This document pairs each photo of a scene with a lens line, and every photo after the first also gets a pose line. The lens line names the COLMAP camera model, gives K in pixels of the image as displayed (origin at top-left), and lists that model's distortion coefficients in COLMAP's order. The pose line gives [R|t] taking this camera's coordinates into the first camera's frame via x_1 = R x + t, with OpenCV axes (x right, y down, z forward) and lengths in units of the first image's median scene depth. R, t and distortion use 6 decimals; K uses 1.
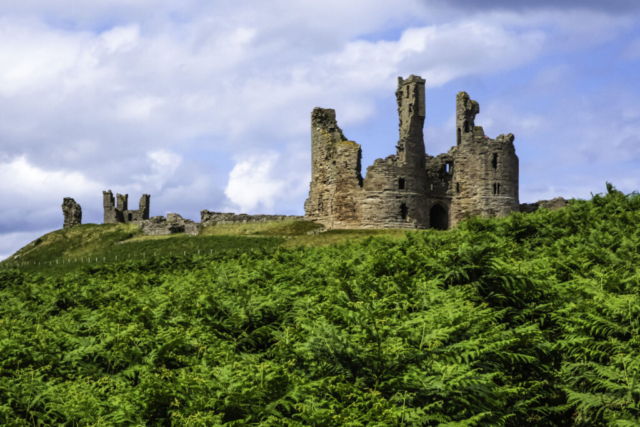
lens RADIAL K [[1447.5, 0, 320.6], [0, 1447.5, 213.1], [0, 0, 1]] dist [-0.096139, 0.000000]
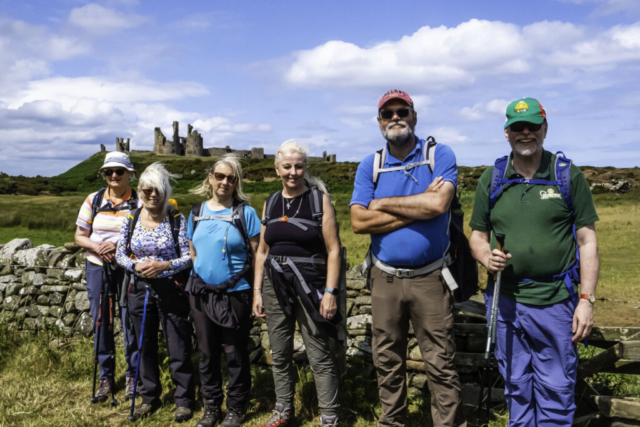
lens RADIAL K [[652.6, 0, 320.1], [0, 652.6, 212.7], [0, 0, 1]] dist [0.057534, 0.000000]
pose [[0.995010, -0.008131, 0.099442, 0.296950], [-0.006050, 0.989924, 0.141473, -0.100381], [-0.099591, -0.141369, 0.984935, -1.060508]]
